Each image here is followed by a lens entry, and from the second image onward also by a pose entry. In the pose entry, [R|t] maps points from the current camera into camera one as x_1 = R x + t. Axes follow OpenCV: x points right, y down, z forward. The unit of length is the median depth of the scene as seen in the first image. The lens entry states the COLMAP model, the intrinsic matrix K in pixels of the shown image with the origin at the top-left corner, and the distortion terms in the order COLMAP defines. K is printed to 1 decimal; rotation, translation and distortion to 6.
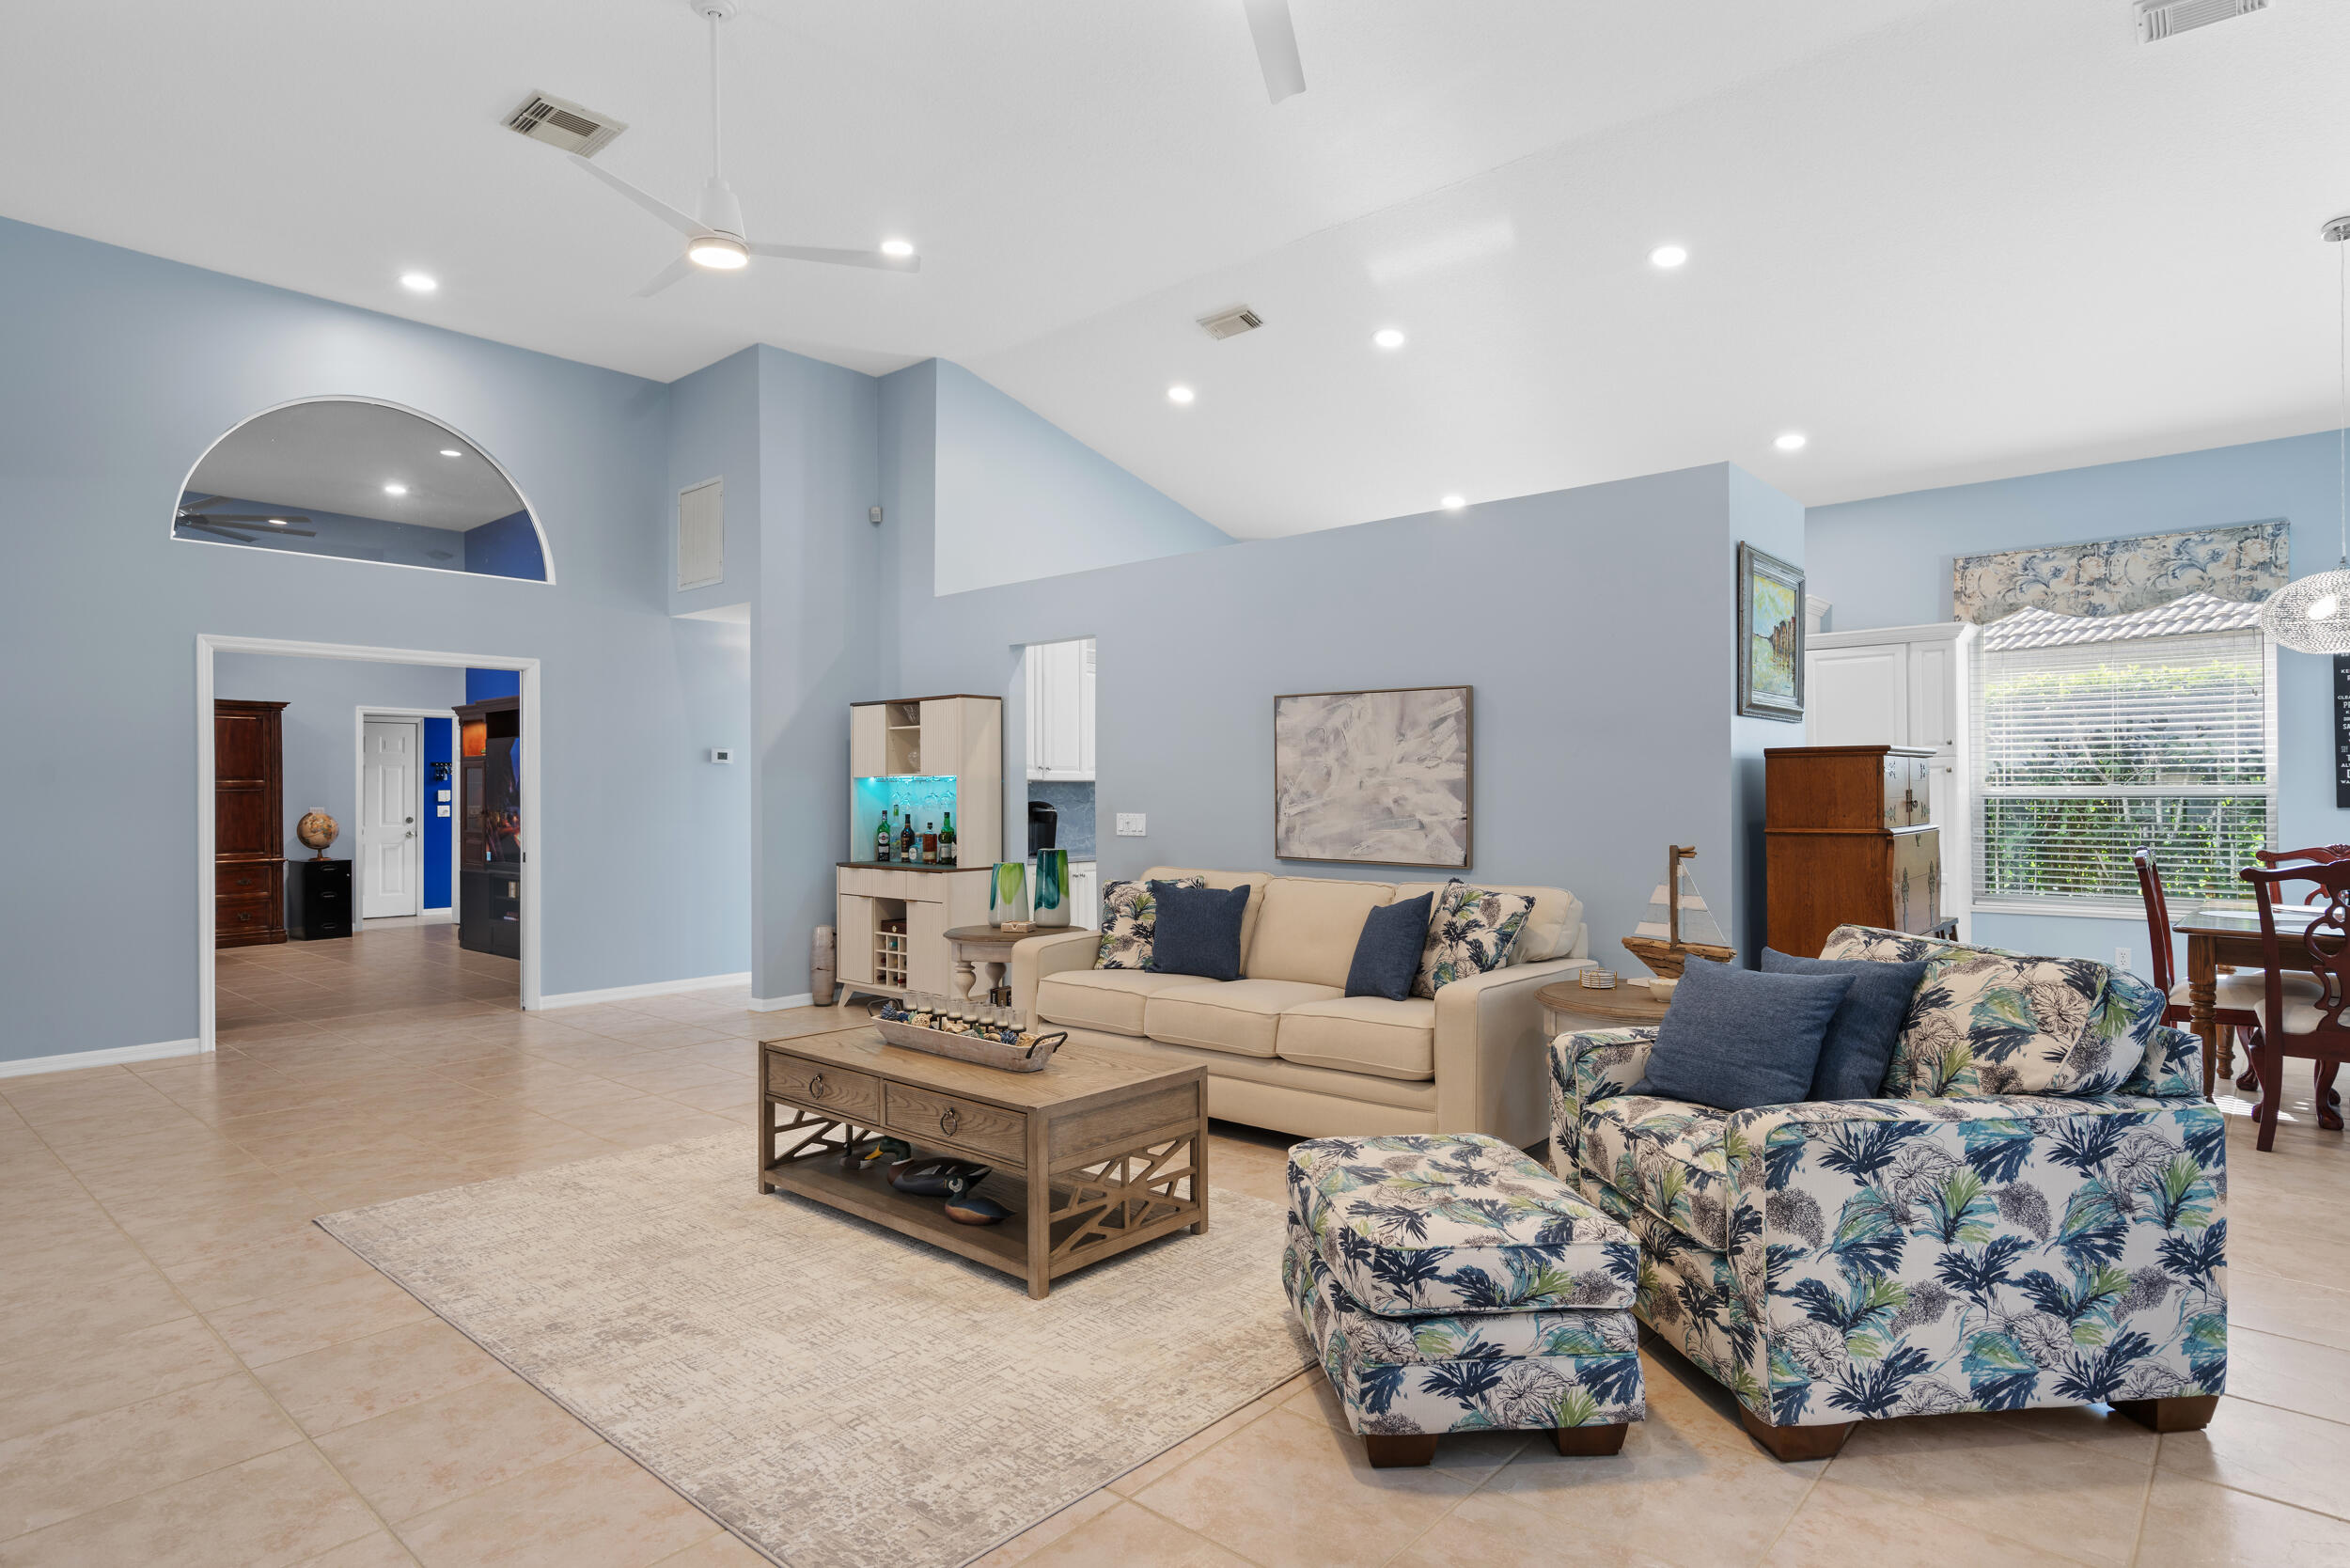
lens RADIAL K [[1275.2, 0, 1173.9], [0, 1275.2, 785.6], [0, 0, 1]] dist [-0.001136, -0.000778]
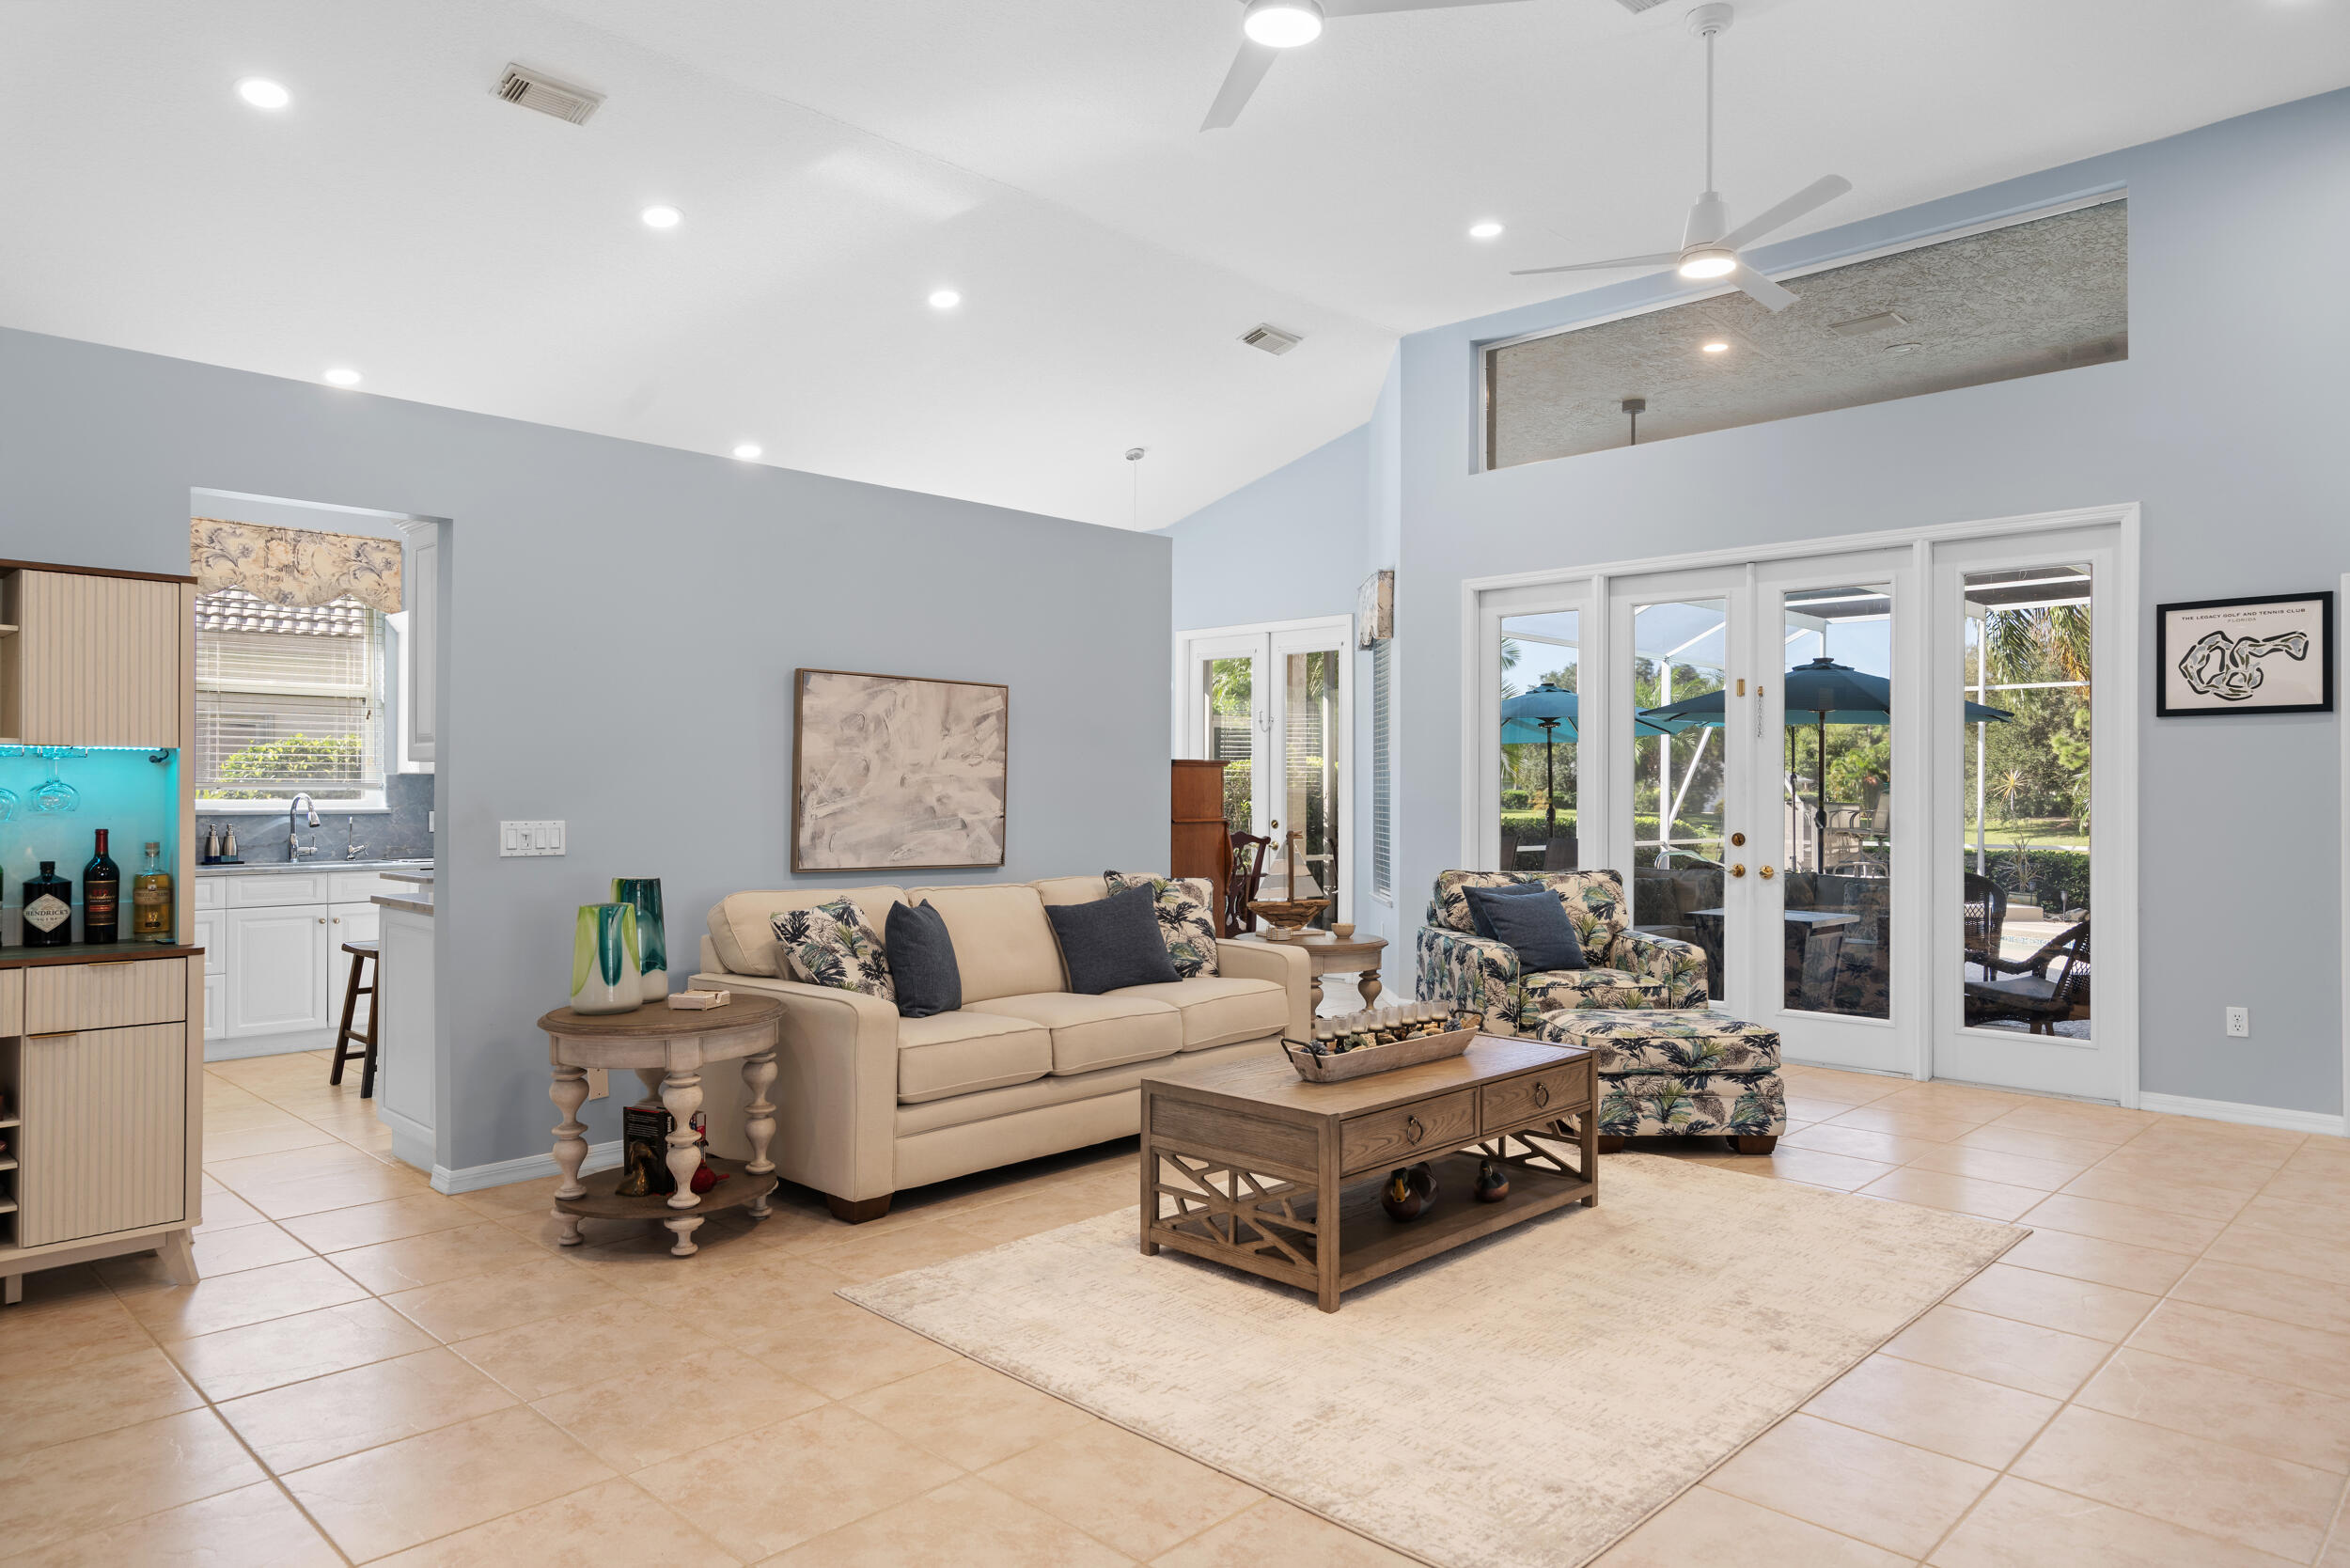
lens RADIAL K [[1464.4, 0, 1176.0], [0, 1464.4, 783.7], [0, 0, 1]] dist [0.000632, -0.000528]
pose [[0.049465, 0.010056, 0.998725, -0.869941], [-0.009598, 0.999908, -0.009593, 0.008968], [-0.998730, -0.009111, 0.049557, 0.757627]]
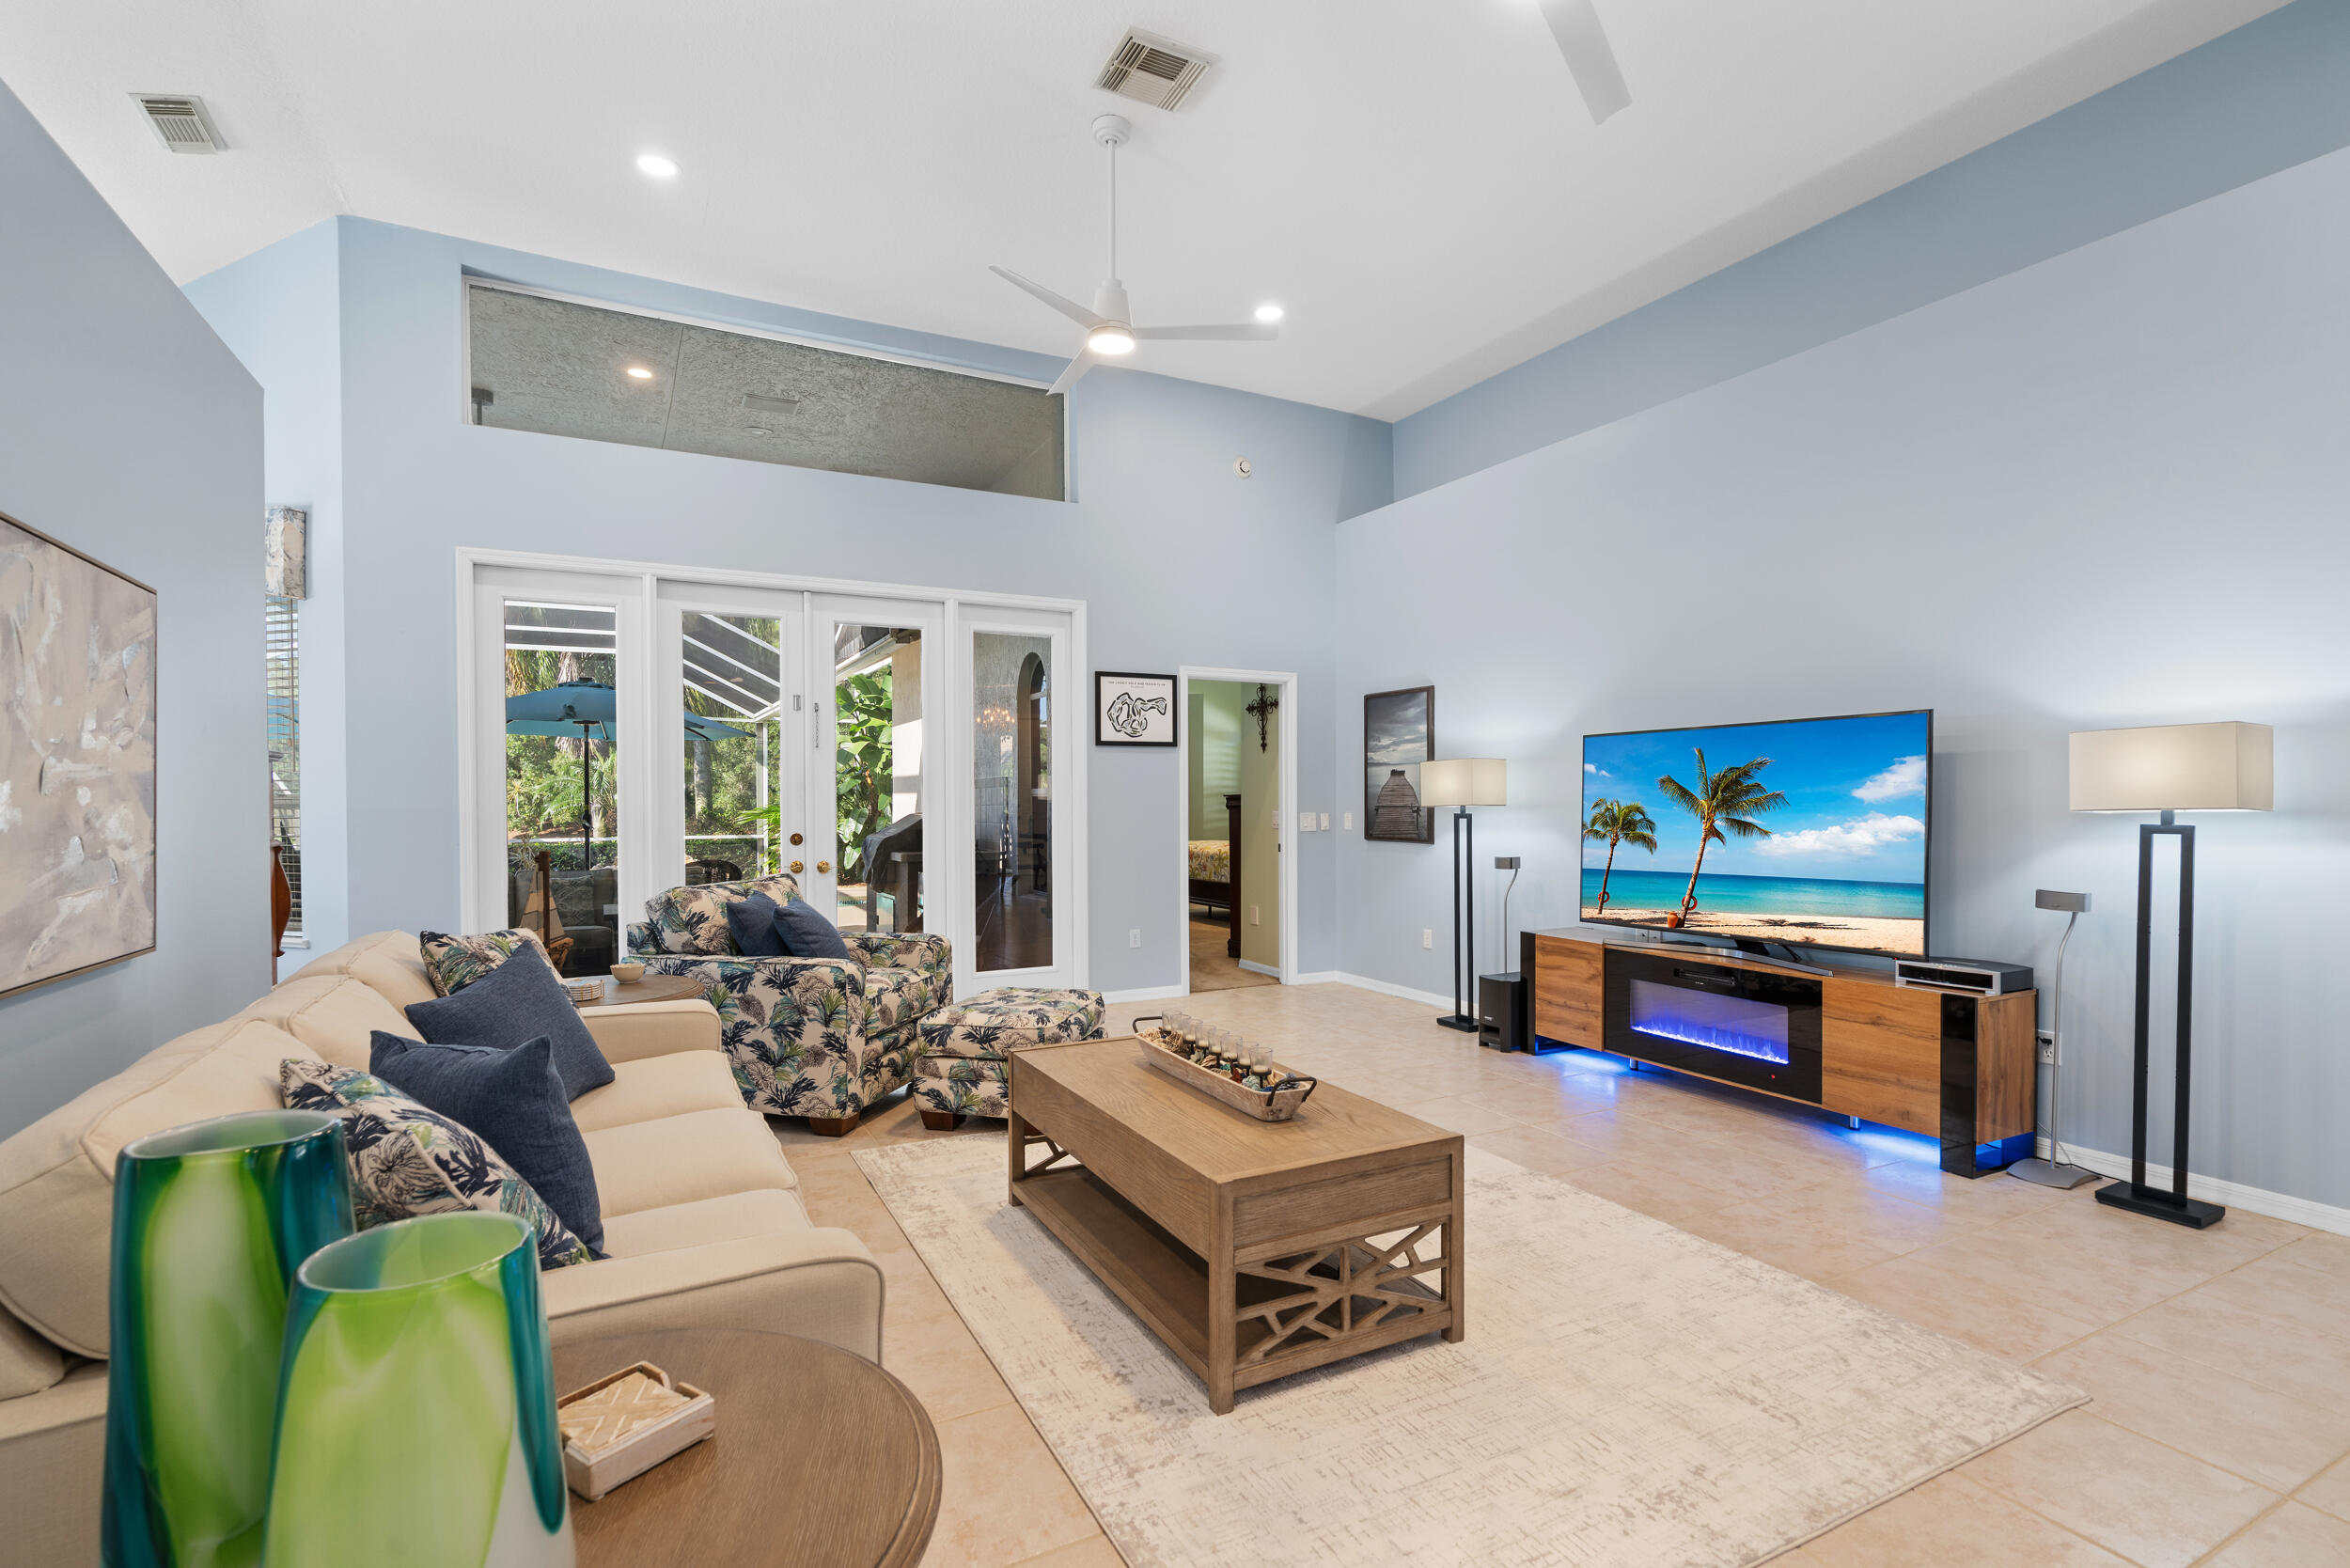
lens RADIAL K [[1083.2, 0, 1176.2], [0, 1083.2, 804.7], [0, 0, 1]] dist [-0.000488, 0.000414]
pose [[-0.933310, 0.005522, 0.359030, -0.285610], [0.005874, 0.999983, -0.000111, 0.009199], [-0.359025, 0.002005, -0.933326, 1.178244]]
